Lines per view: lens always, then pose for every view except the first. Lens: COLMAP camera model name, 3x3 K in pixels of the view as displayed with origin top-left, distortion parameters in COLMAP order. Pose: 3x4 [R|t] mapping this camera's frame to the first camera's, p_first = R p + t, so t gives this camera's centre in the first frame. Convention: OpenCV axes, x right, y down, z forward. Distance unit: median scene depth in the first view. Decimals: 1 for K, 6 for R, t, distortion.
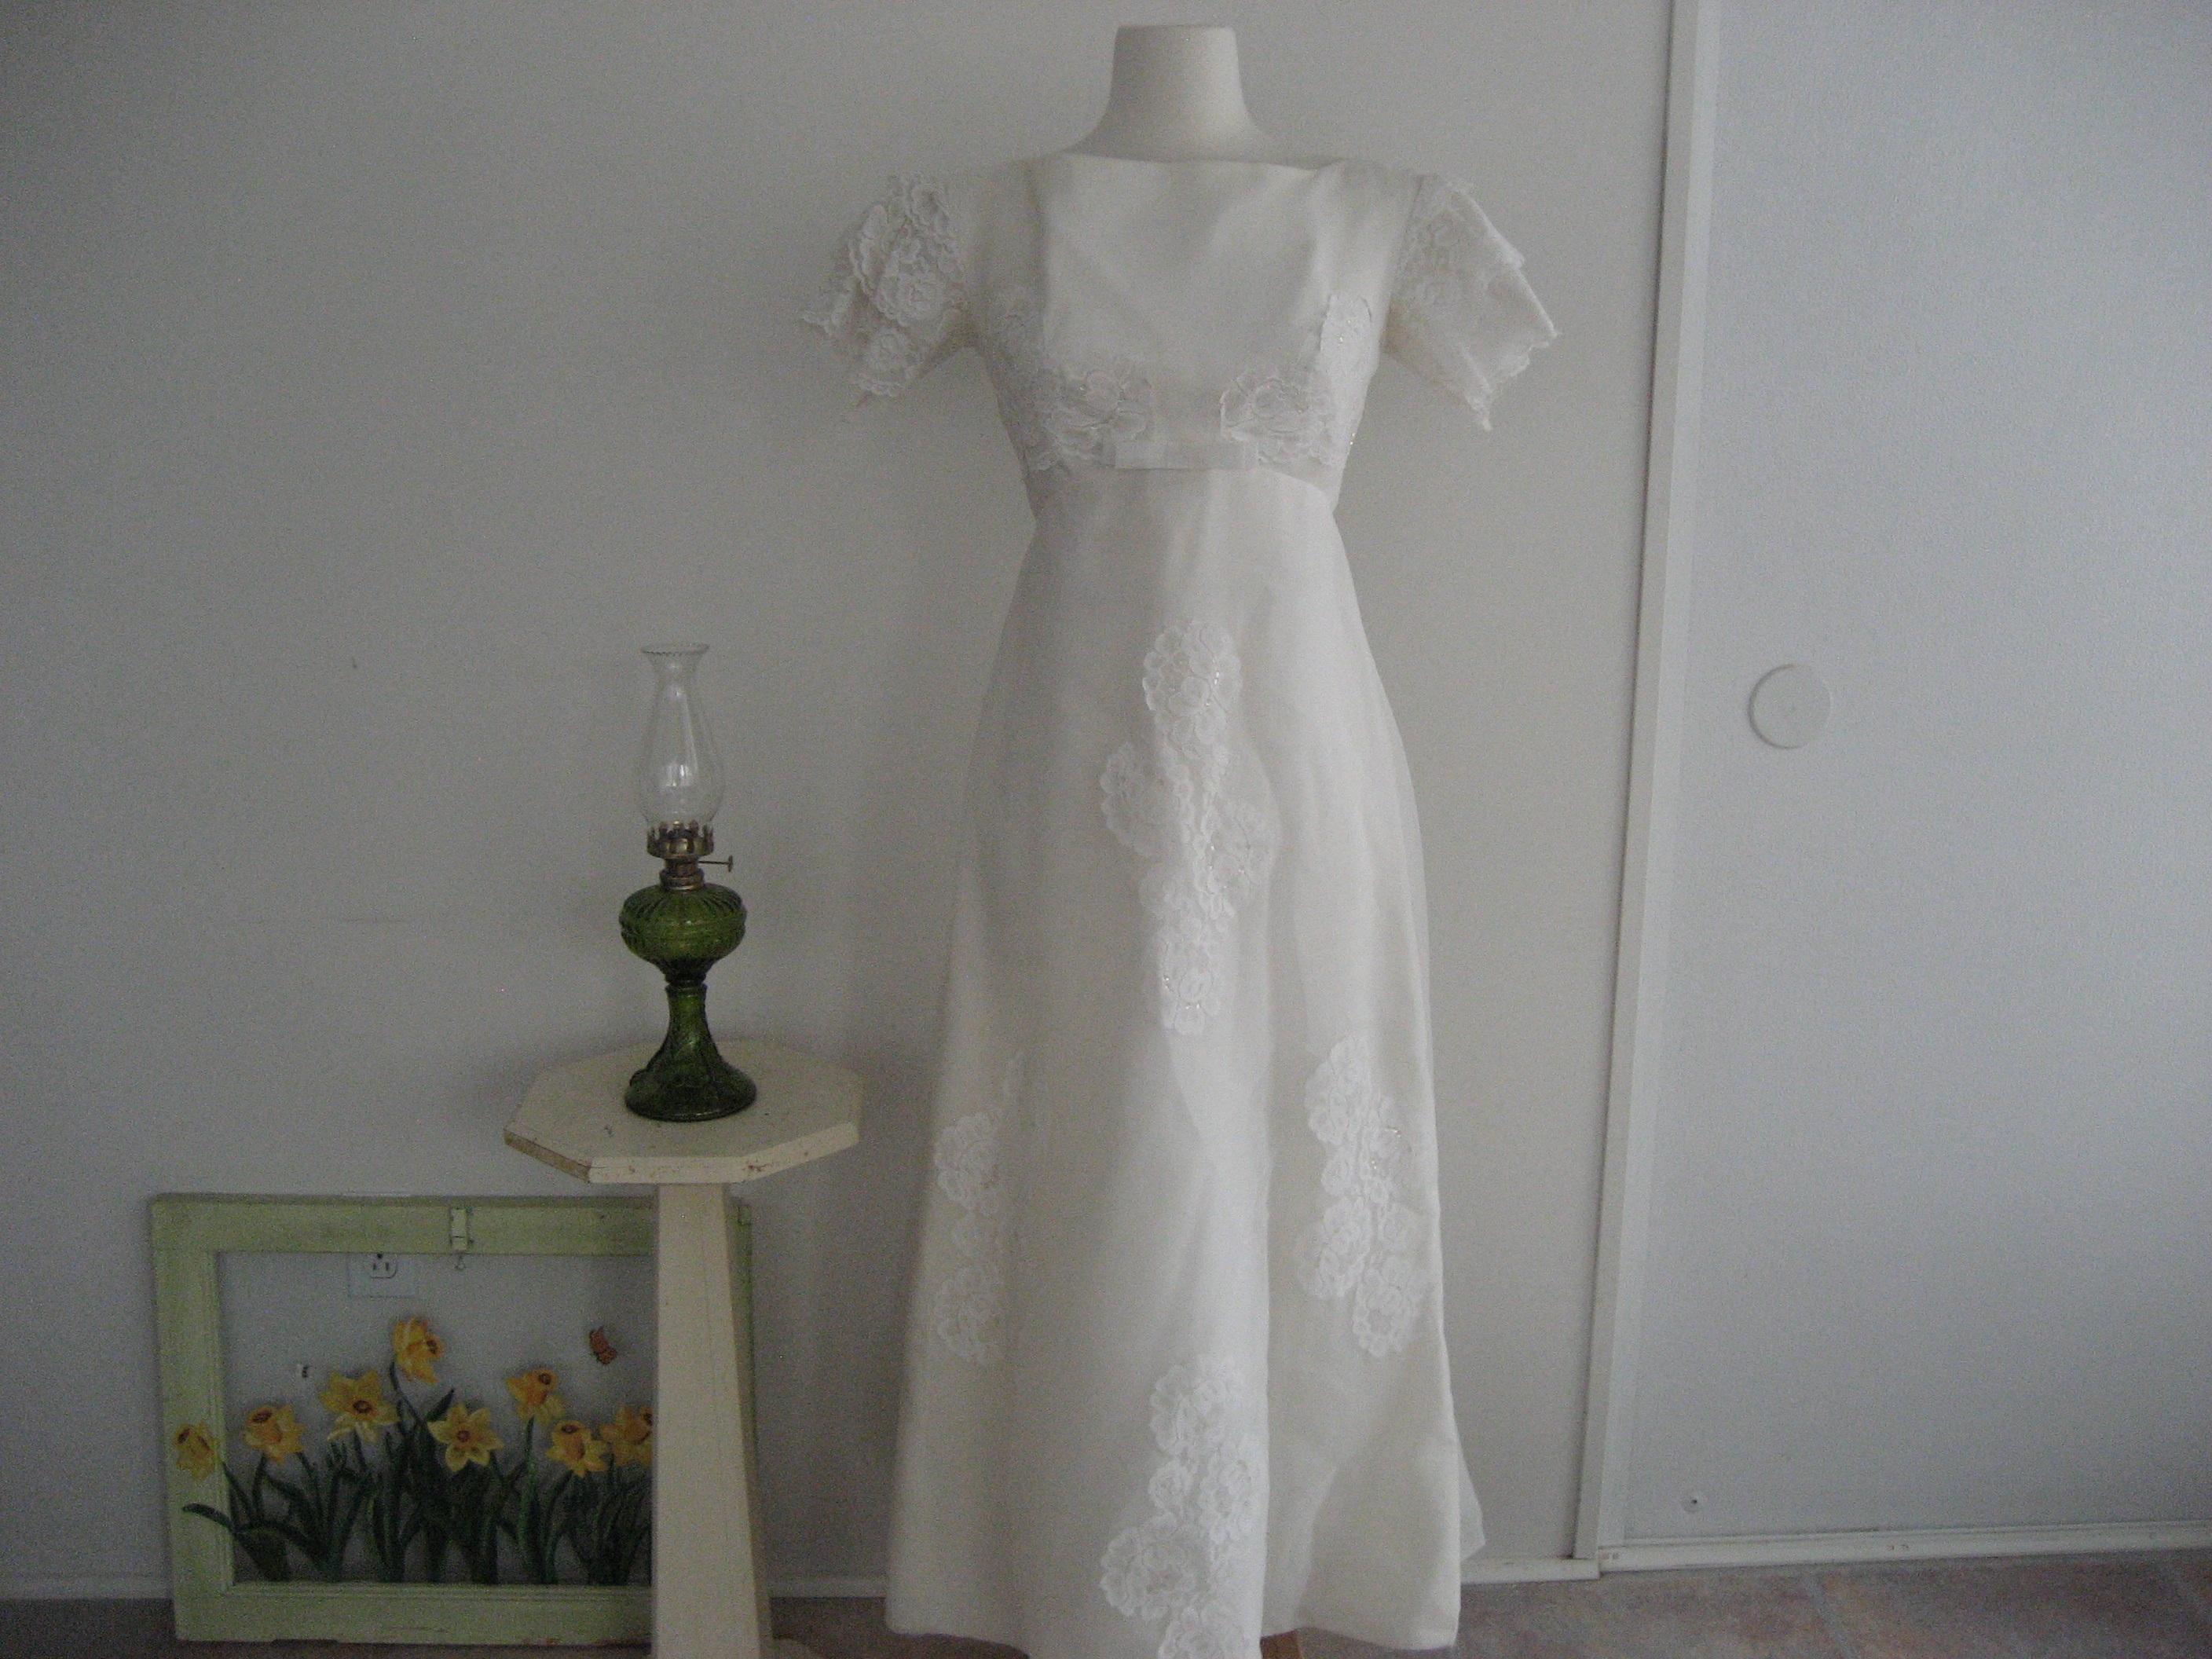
lens RADIAL K [[2247.7, 0, 1106.0], [0, 2247.7, 829.5], [0, 0, 1]] dist [-0.150592, 0.001280]
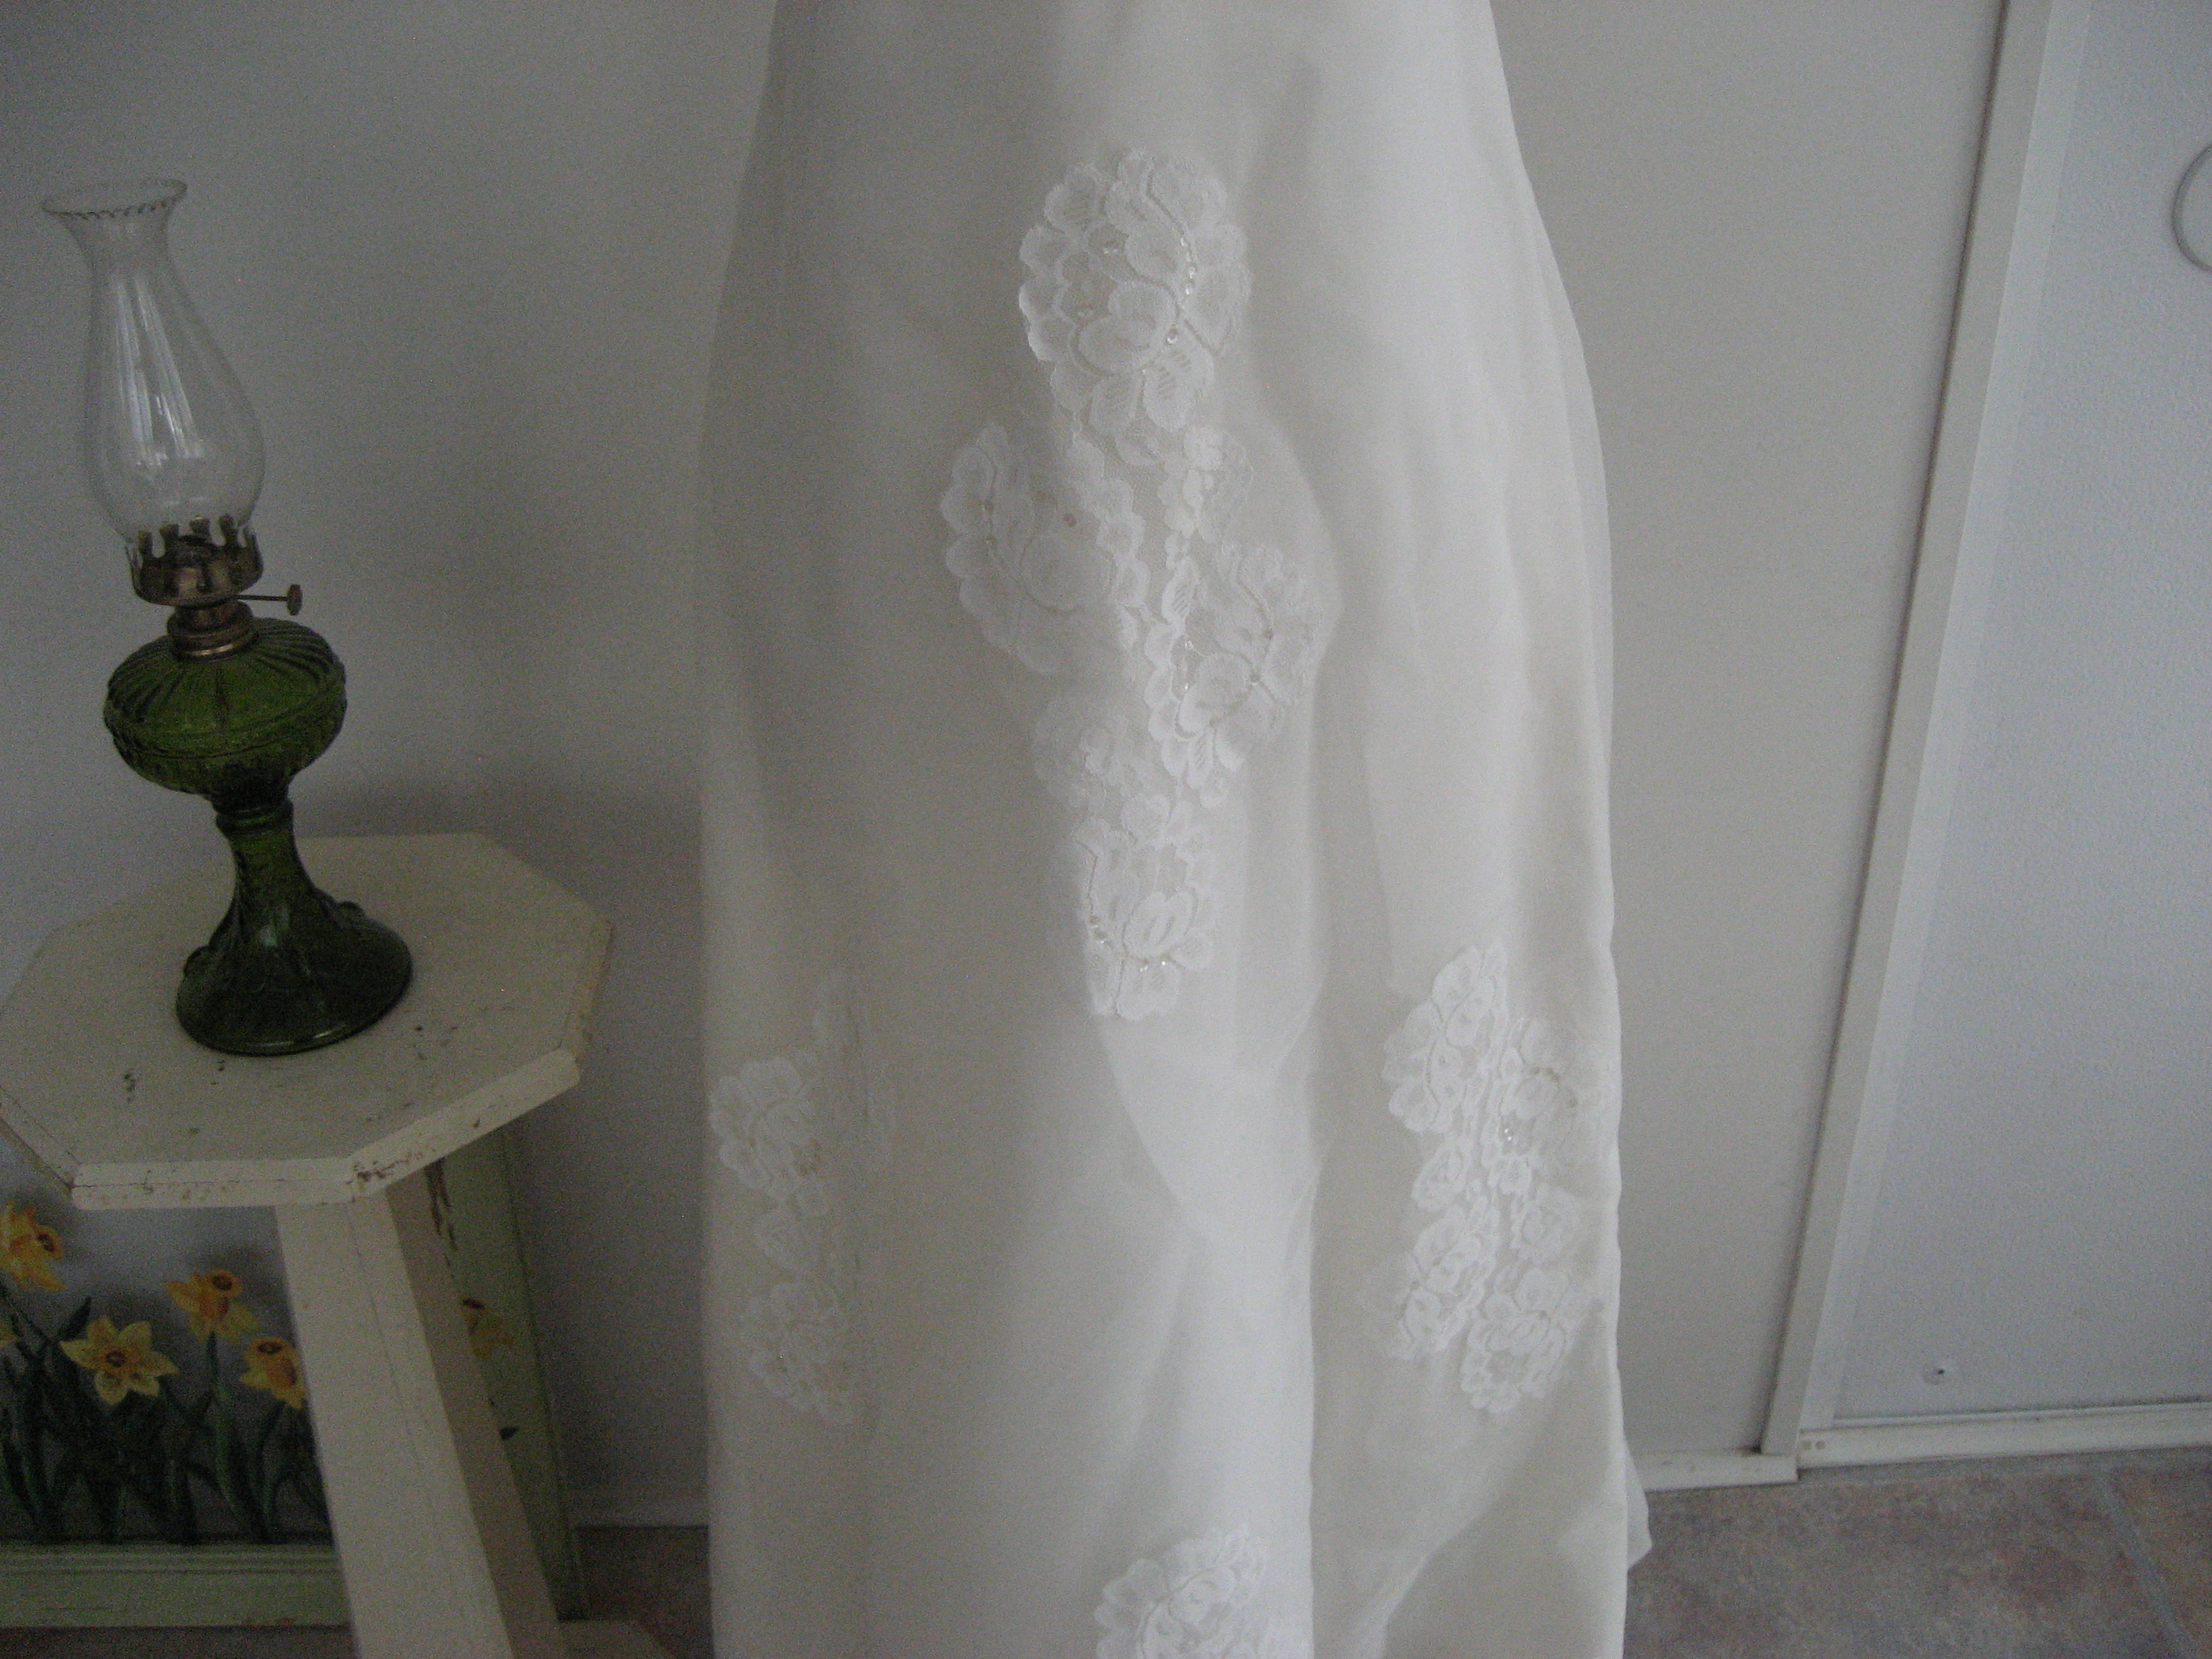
lens RADIAL K [[2301.3, 0, 1106.0], [0, 2301.3, 829.5], [0, 0, 1]] dist [-0.121272, 0.095834]
pose [[0.999528, -0.017474, -0.025263, 0.038715], [0.023854, 0.959713, 0.279967, -0.082277], [0.019353, -0.280437, 0.959677, 0.500239]]
